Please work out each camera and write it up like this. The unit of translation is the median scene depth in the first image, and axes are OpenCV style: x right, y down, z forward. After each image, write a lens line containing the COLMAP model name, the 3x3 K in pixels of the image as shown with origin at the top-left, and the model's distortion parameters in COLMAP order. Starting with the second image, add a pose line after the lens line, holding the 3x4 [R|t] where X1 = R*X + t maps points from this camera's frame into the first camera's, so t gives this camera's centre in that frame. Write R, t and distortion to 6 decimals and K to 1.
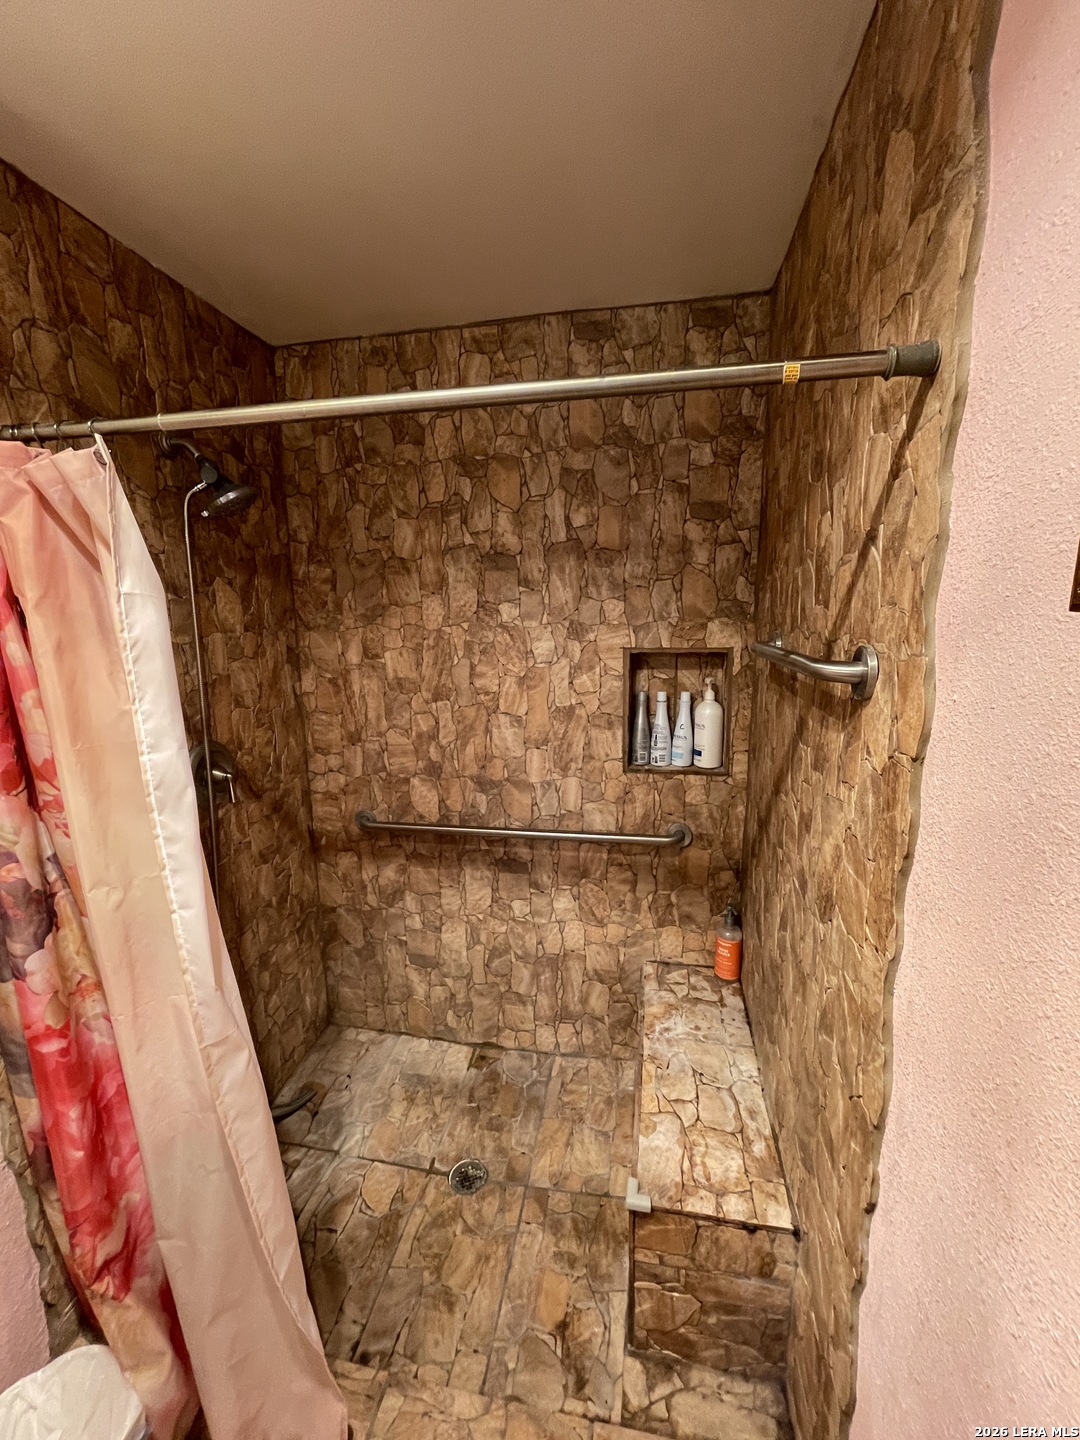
lens RADIAL K [[584.0, 0, 538.4], [0, 584.0, 718.8], [0, 0, 1]] dist [-0.001908, -0.000821]
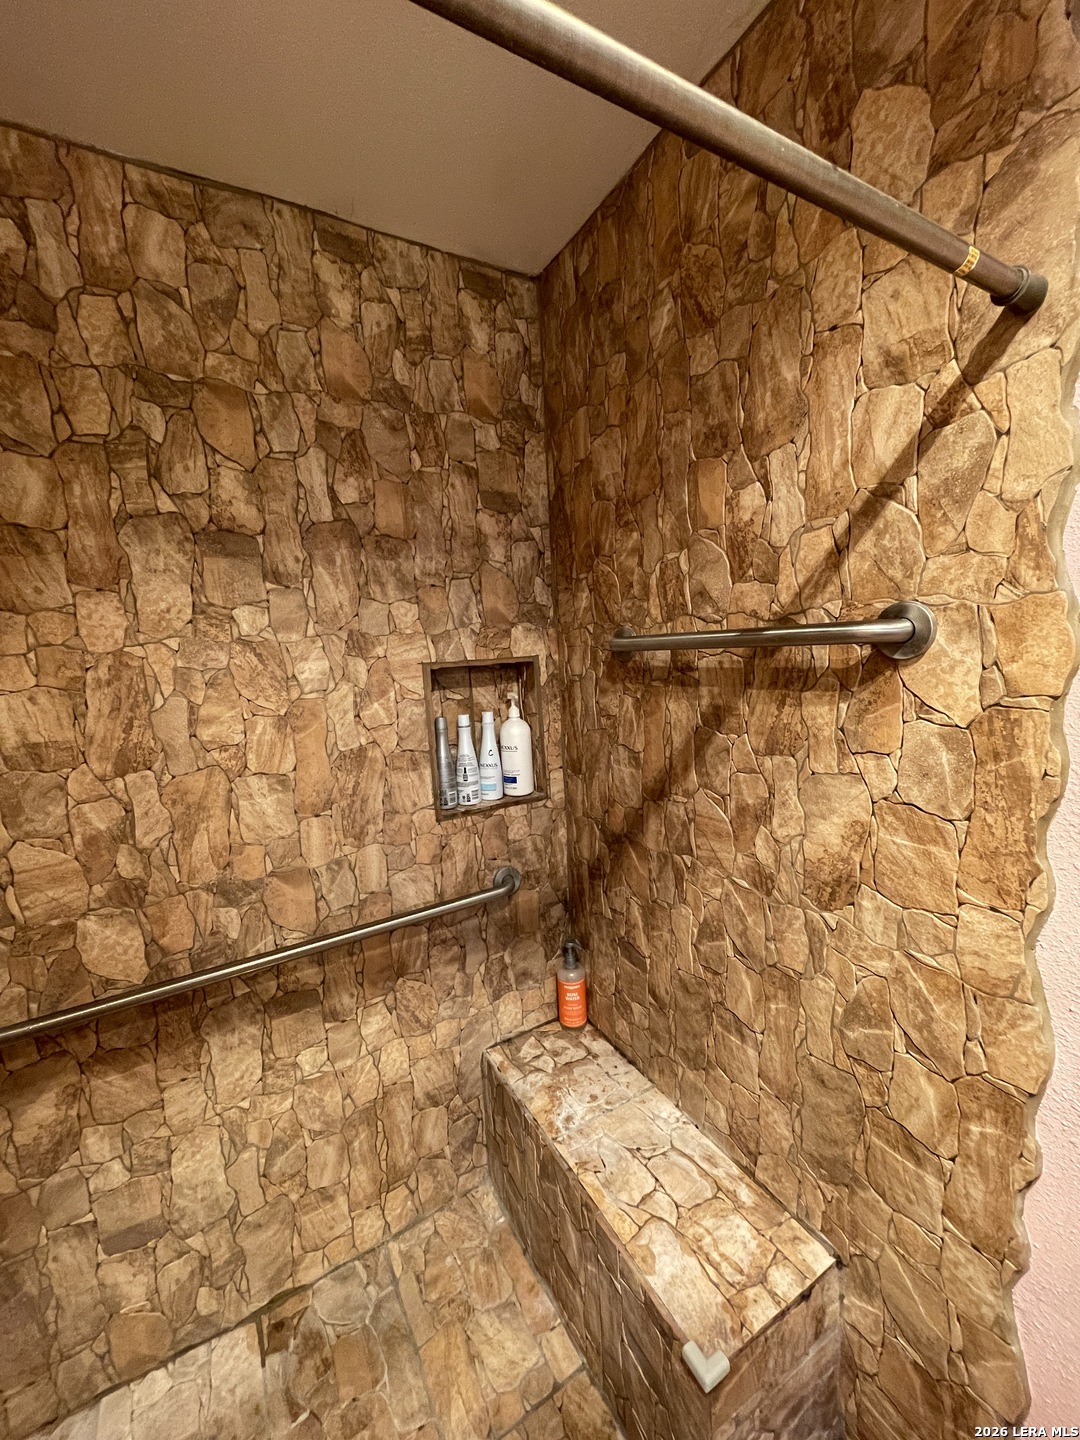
lens RADIAL K [[584.0, 0, 542.5], [0, 584.0, 719.0], [0, 0, 1]] dist [-0.001908, -0.000821]
pose [[0.757249, -0.111095, 0.643609, -0.238884], [0.161865, 0.986607, -0.020144, -0.005641], [-0.632751, 0.119432, 0.765089, 0.299250]]
